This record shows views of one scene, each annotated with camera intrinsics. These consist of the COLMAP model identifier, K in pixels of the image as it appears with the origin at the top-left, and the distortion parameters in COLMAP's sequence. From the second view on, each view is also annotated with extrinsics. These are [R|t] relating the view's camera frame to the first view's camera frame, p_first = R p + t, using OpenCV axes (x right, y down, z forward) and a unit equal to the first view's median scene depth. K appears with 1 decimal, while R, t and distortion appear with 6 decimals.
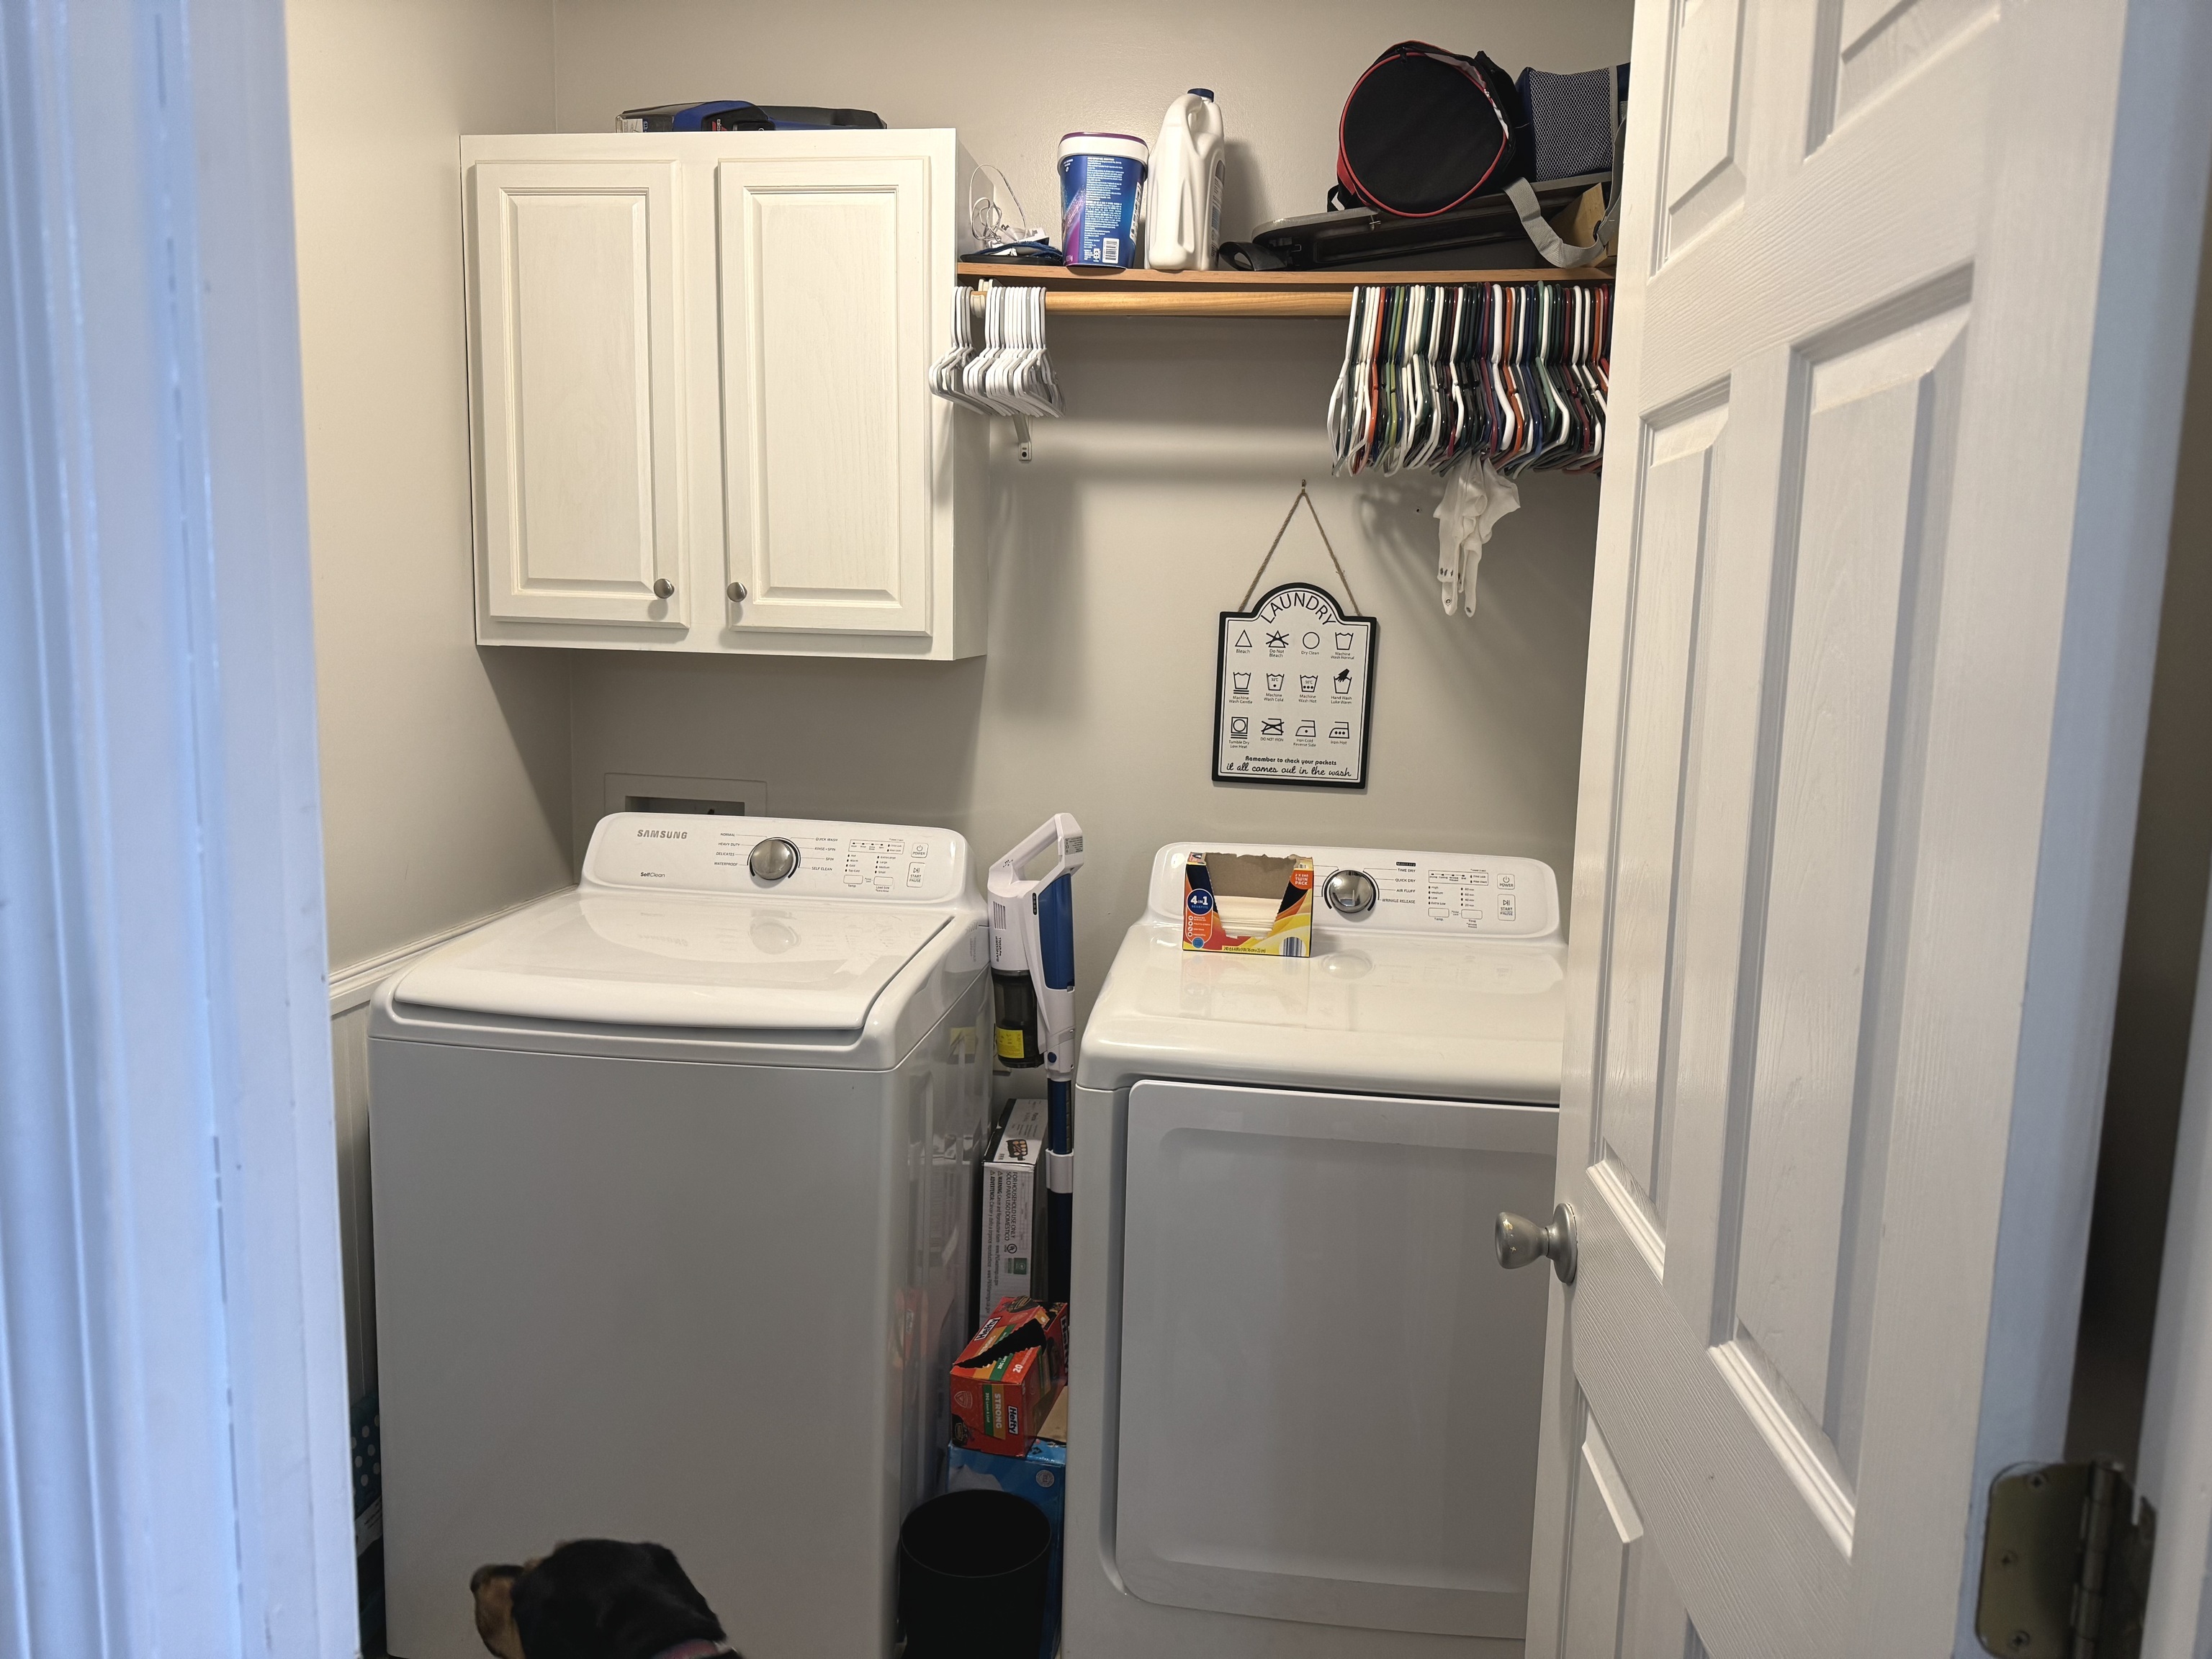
lens RADIAL K [[1538.6, 0, 1115.2], [0, 1538.6, 843.0], [0, 0, 1]] dist [0.067461, -0.068176]
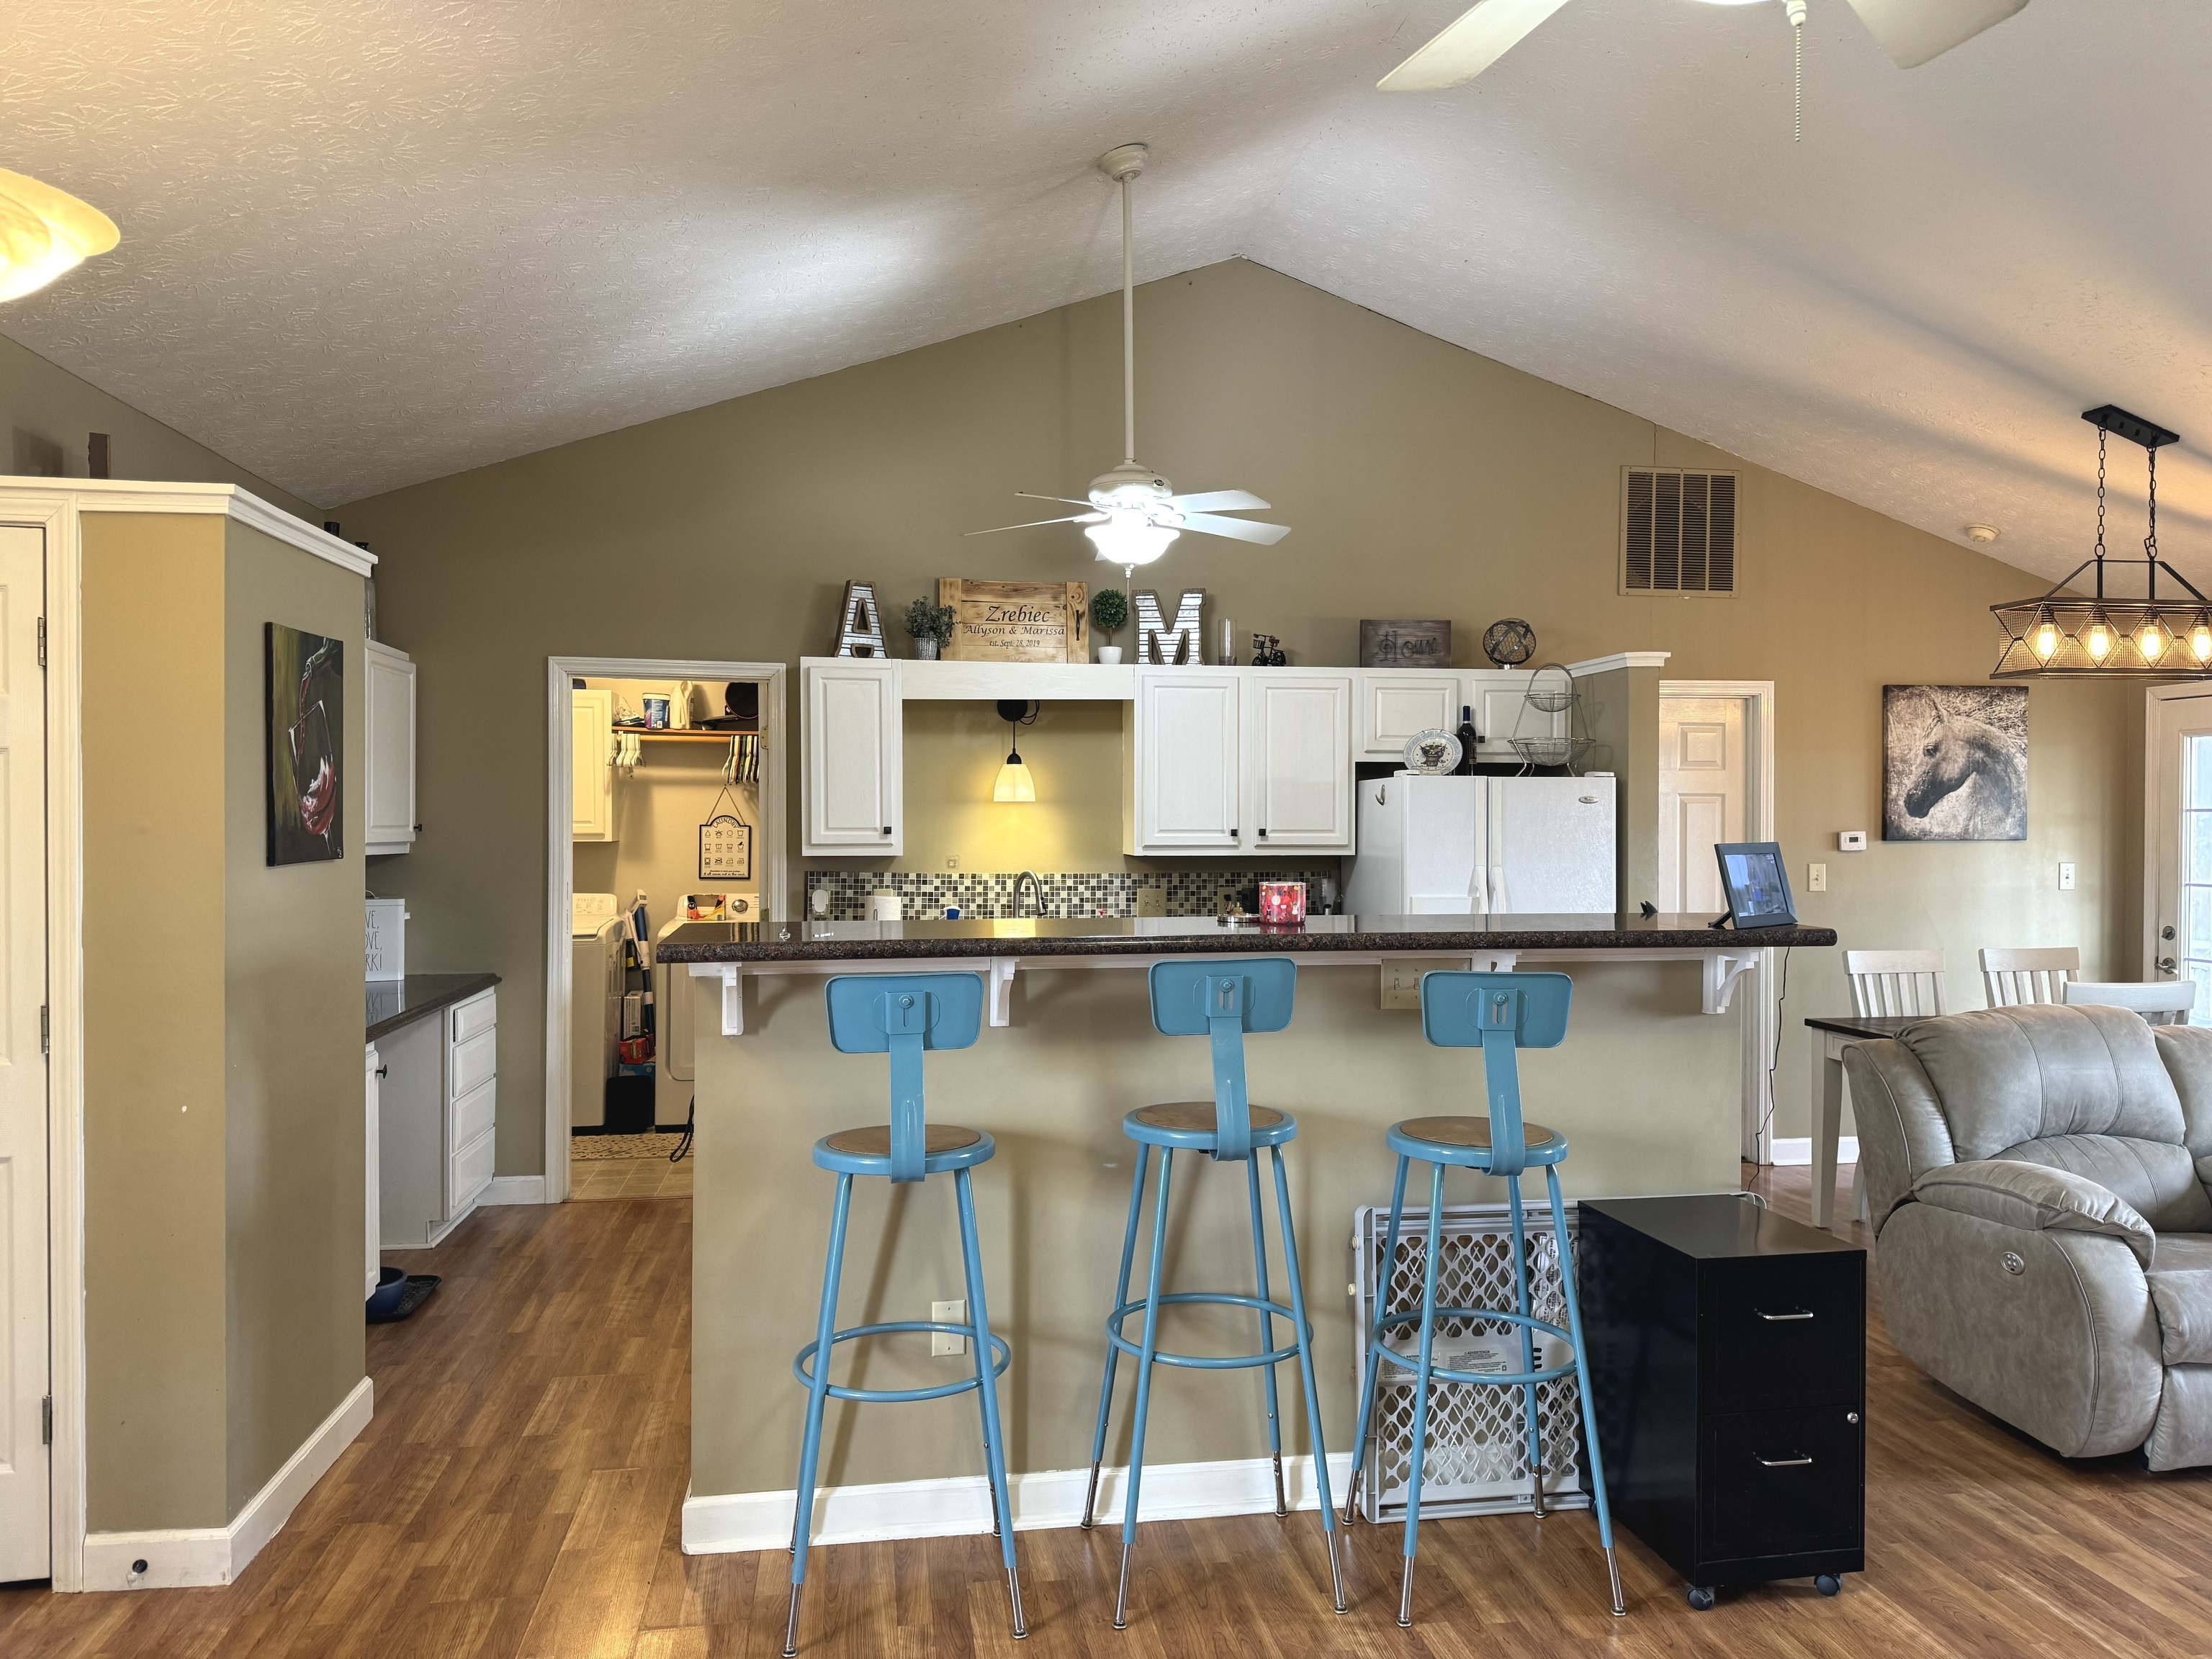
lens RADIAL K [[1538.6, 0, 1168.6], [0, 1538.6, 831.7], [0, 0, 1]] dist [0.067461, -0.068176]
pose [[0.948086, -0.023927, 0.317112, -0.027863], [0.065782, 0.990354, -0.121948, 0.352666], [-0.311136, 0.136477, 0.940515, -2.556769]]
